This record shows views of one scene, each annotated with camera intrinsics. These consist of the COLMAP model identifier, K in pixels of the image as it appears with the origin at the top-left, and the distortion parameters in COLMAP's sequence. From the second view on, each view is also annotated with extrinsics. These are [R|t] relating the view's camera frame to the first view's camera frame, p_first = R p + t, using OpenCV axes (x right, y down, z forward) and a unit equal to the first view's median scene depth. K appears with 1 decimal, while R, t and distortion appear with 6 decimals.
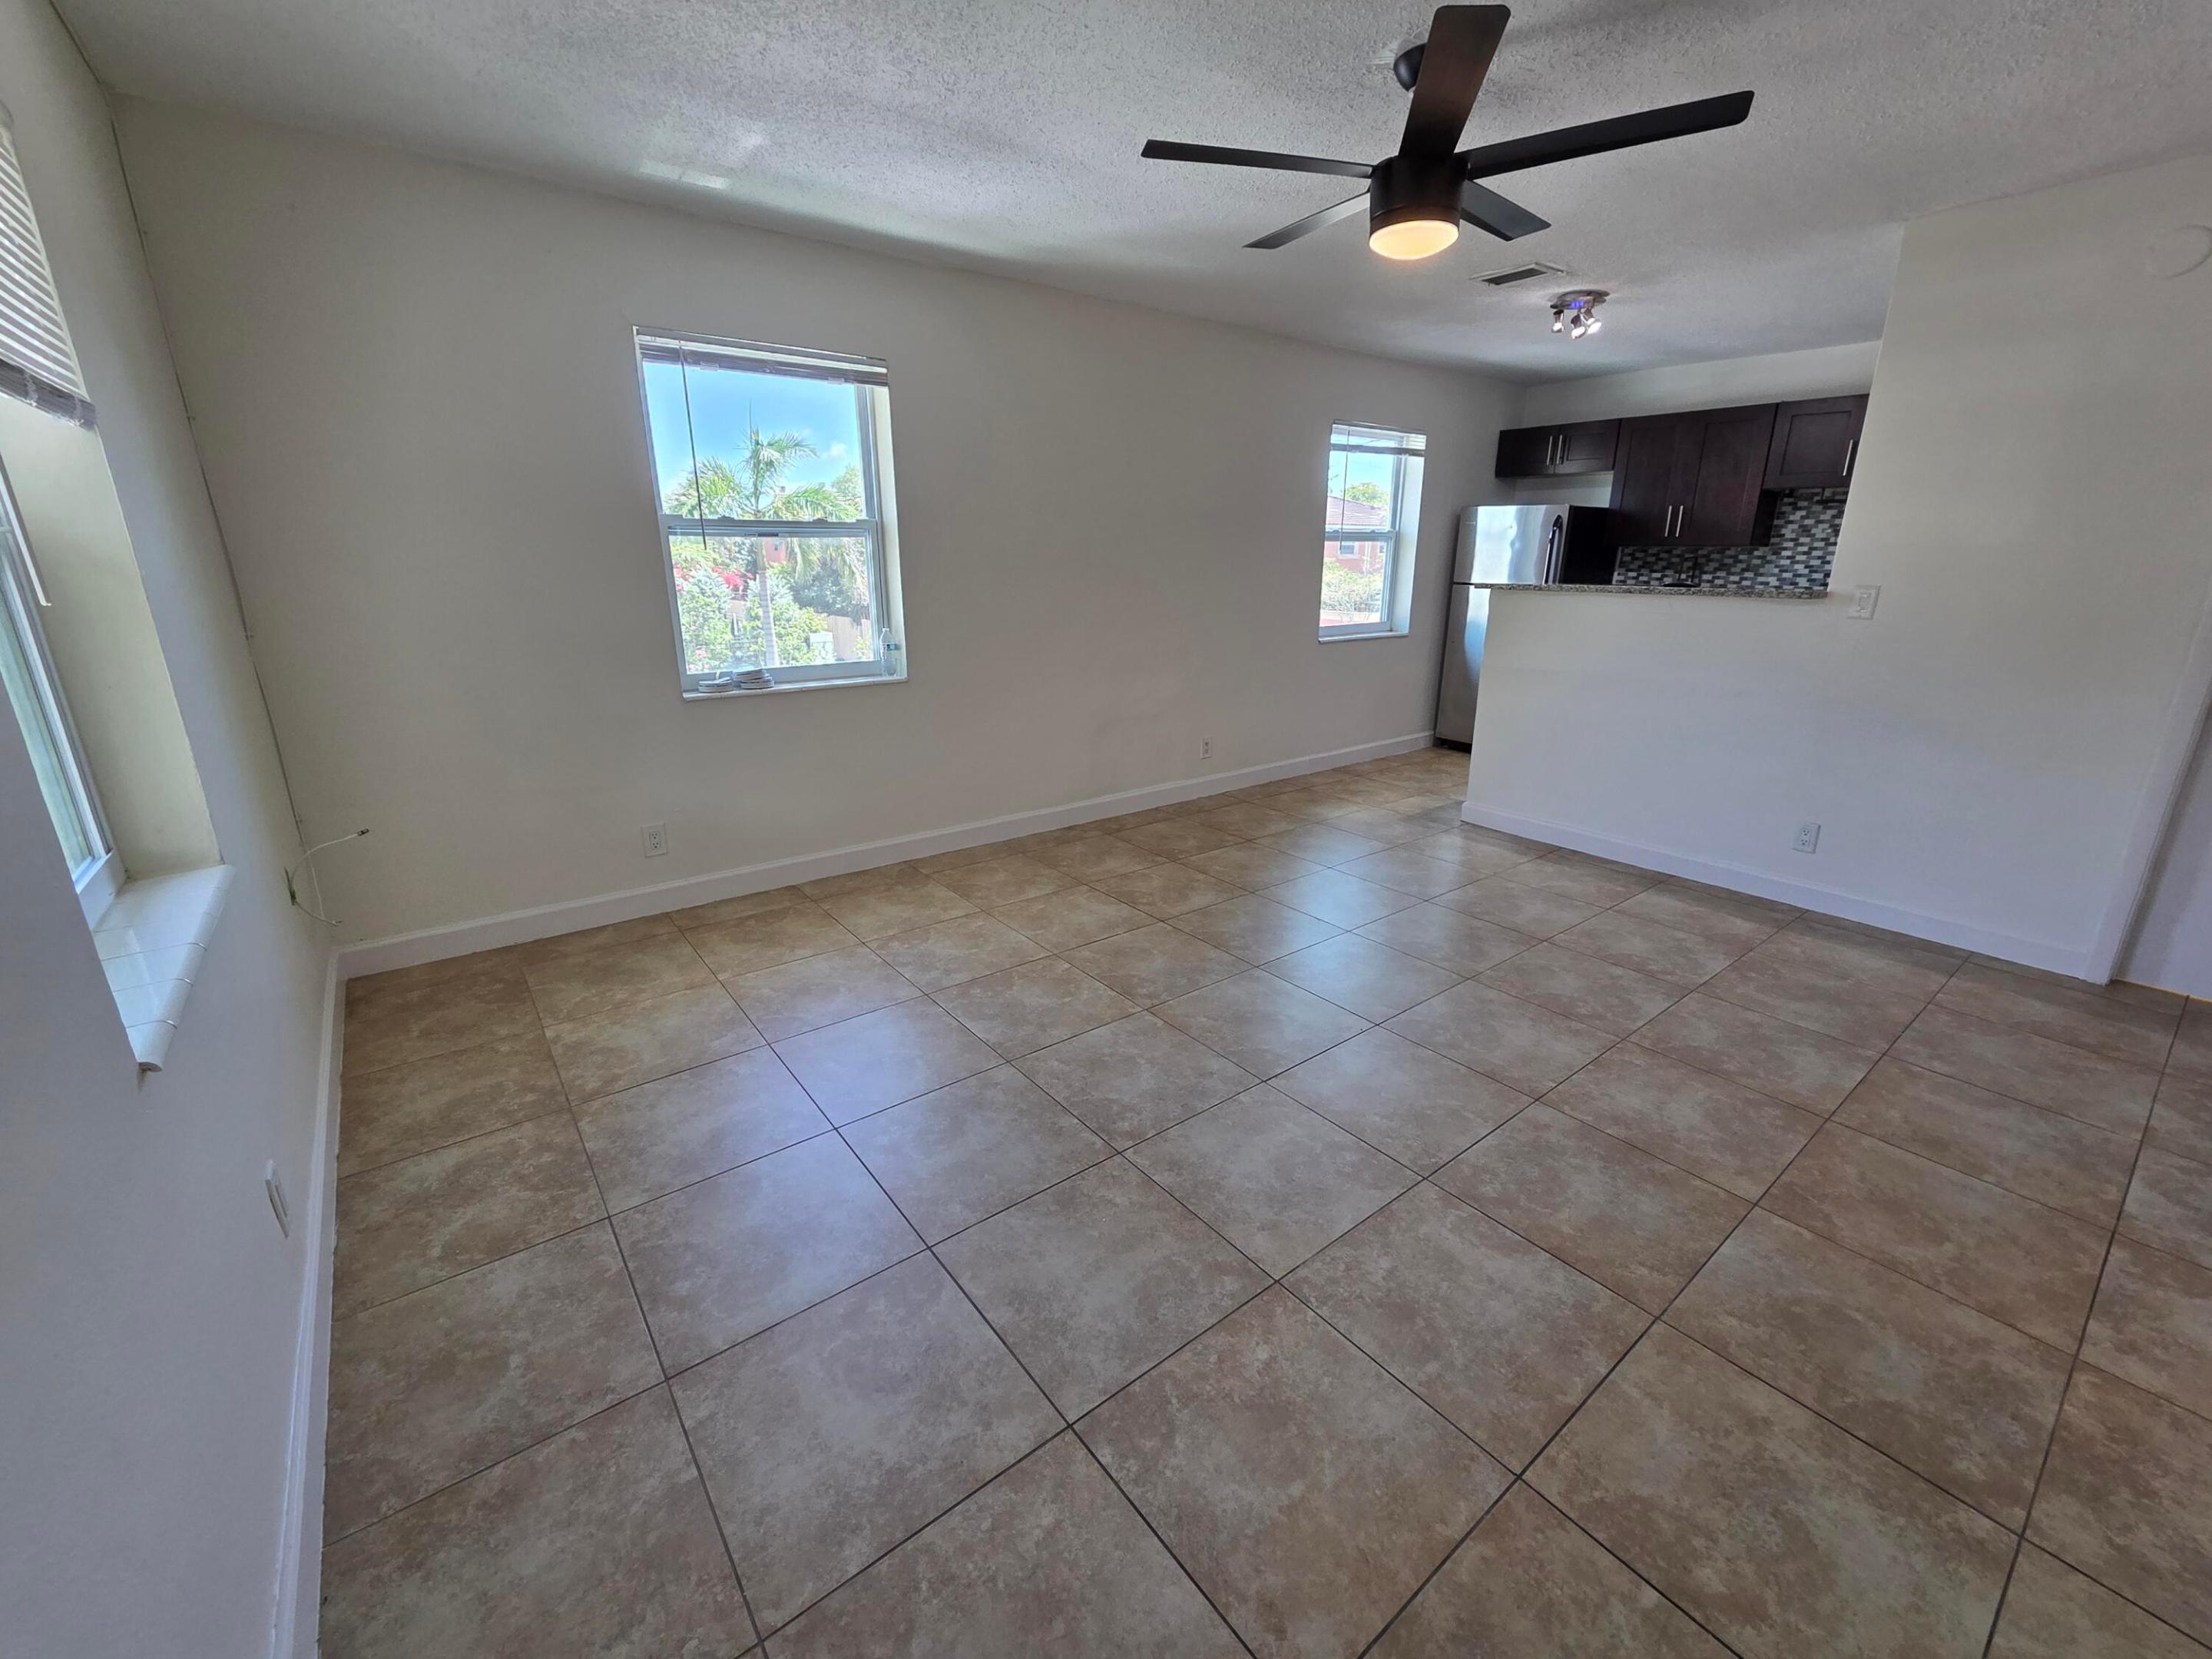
lens RADIAL K [[913.7, 0, 1112.4], [0, 913.7, 822.8], [0, 0, 1]] dist [-0.004749, 0.003457]
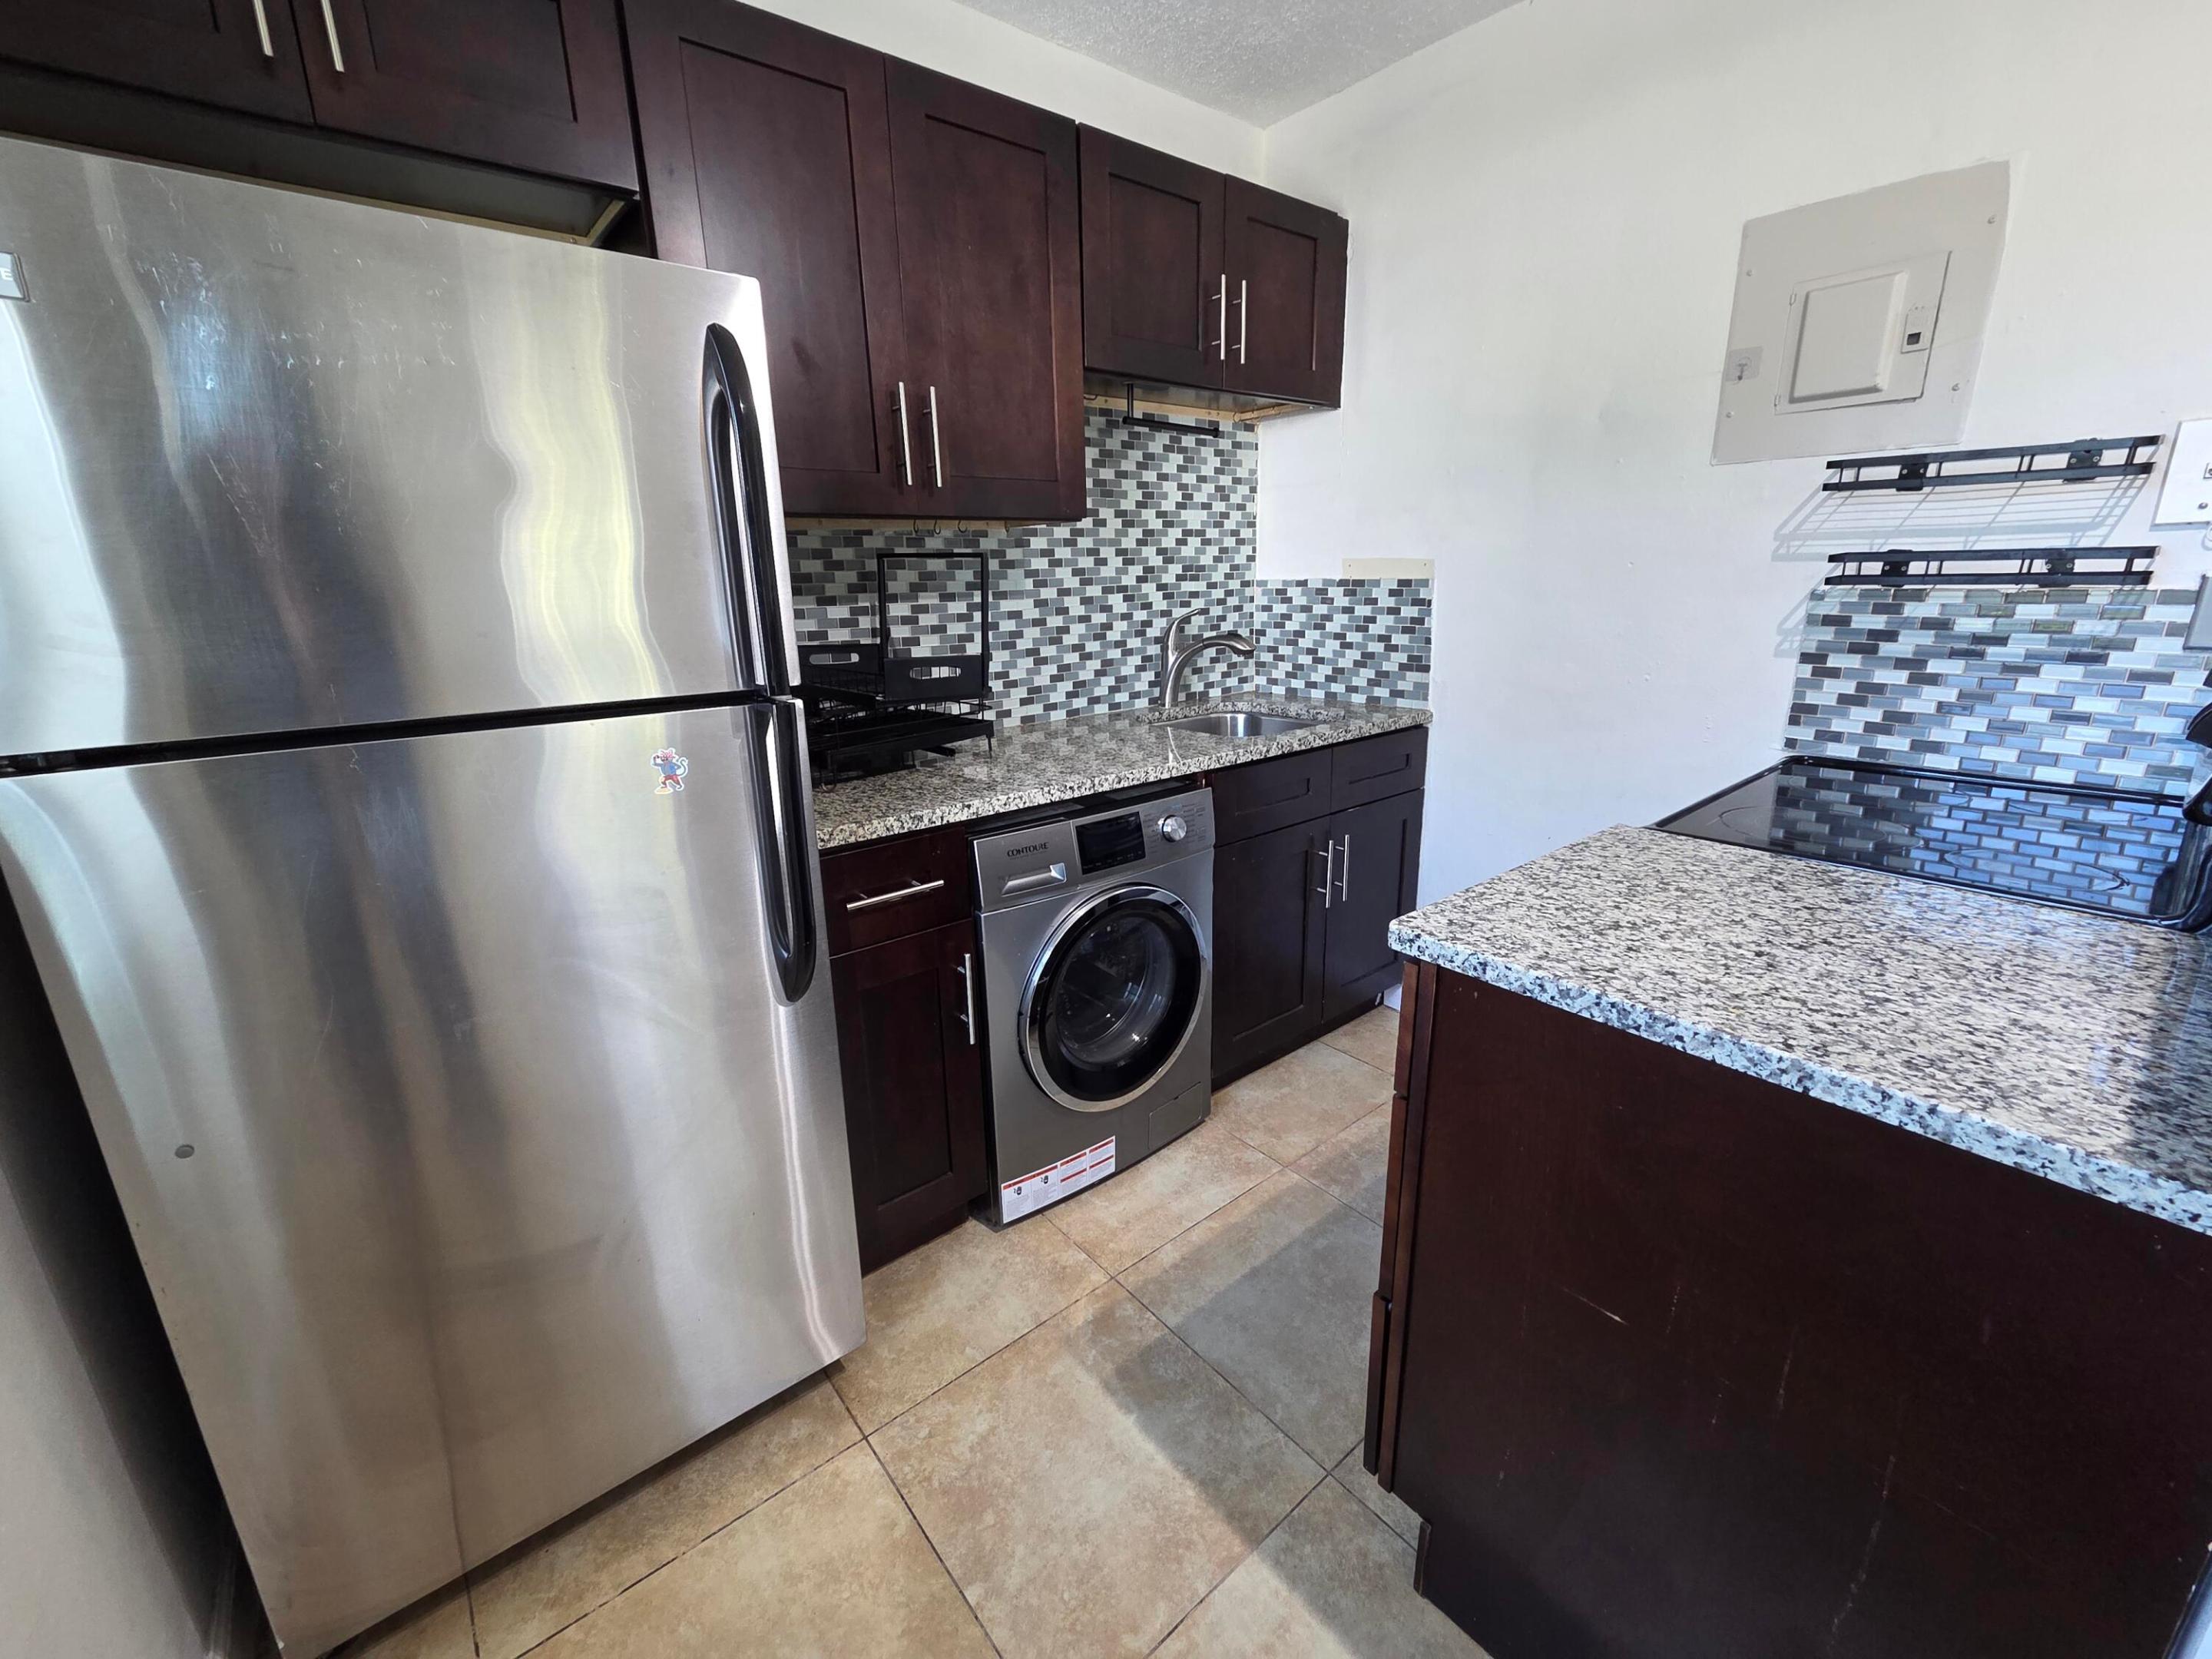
lens RADIAL K [[913.7, 0, 1112.4], [0, 913.7, 822.8], [0, 0, 1]] dist [-0.004749, 0.003457]
pose [[-0.035673, -0.272148, 0.961594, 0.477687], [0.309676, 0.911834, 0.269553, -0.469769], [-0.950173, 0.307398, 0.051750, 1.649745]]
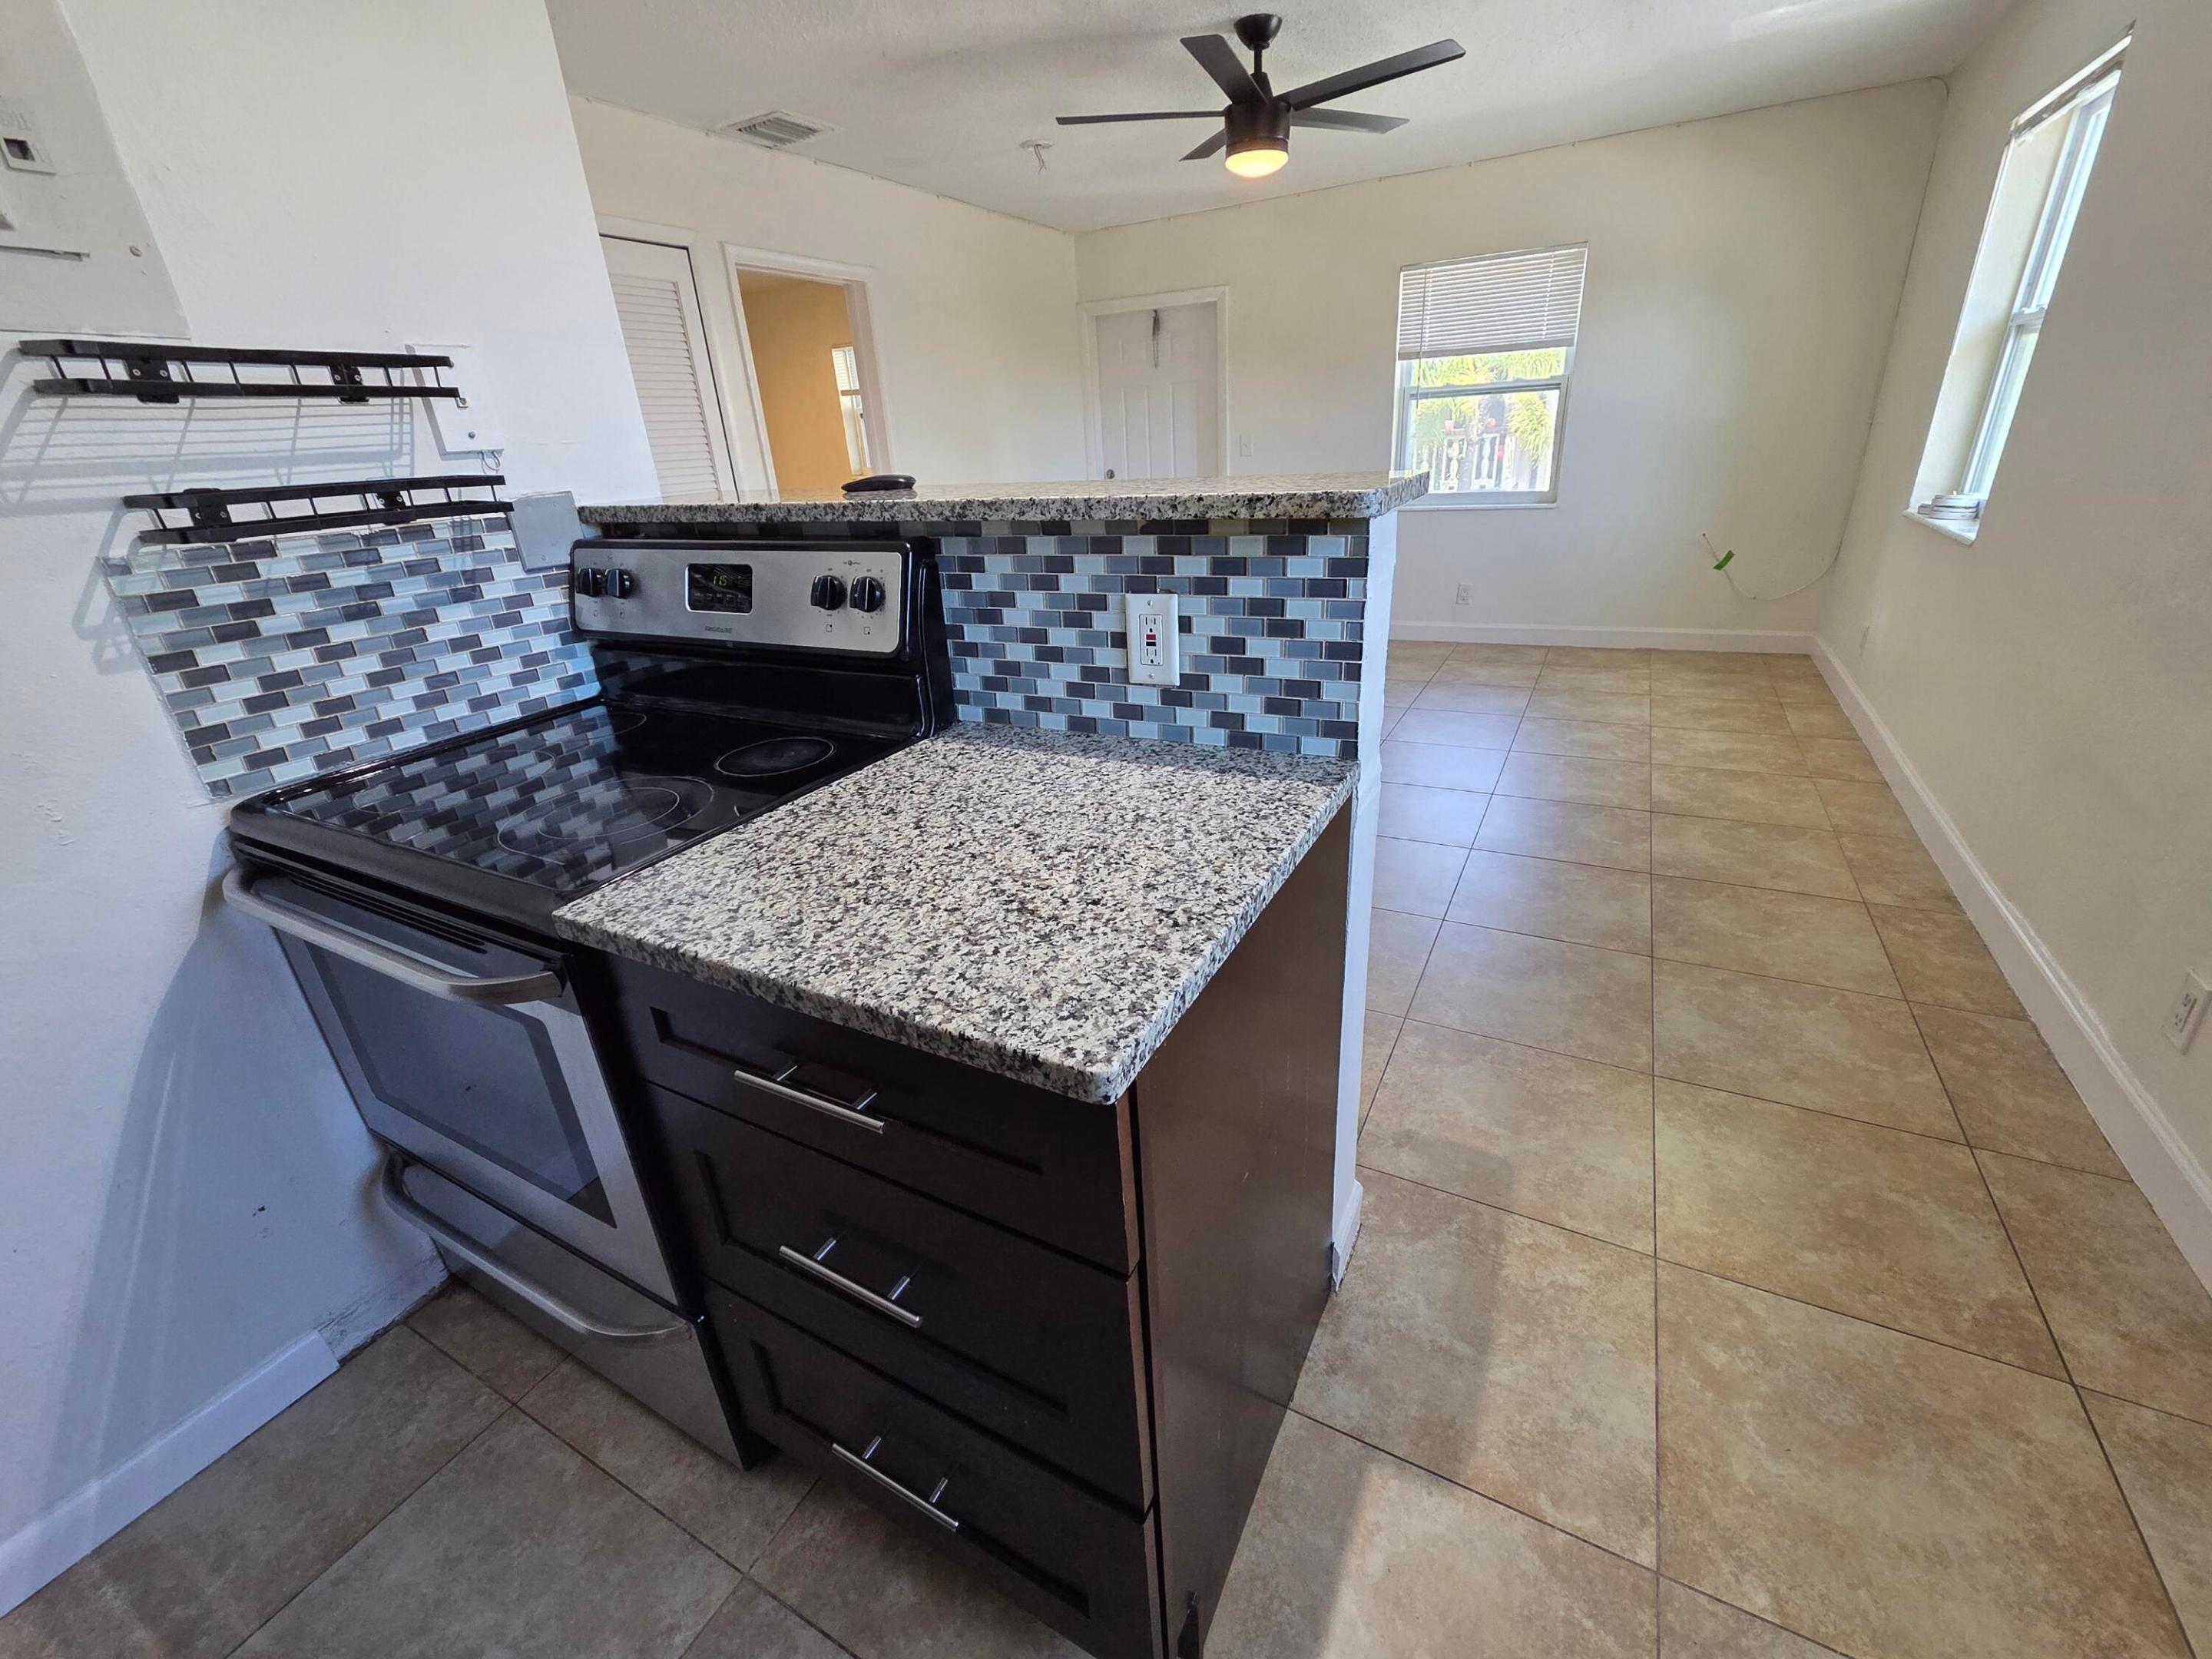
lens RADIAL K [[905.6, 0, 1111.5], [0, 905.6, 823.2], [0, 0, 1]] dist [0.002924, -0.000983]
pose [[-0.912645, 0.208400, -0.351637, 0.836573], [-0.061949, 0.779811, 0.622943, -0.478180], [0.404031, 0.590309, -0.698781, 1.686646]]
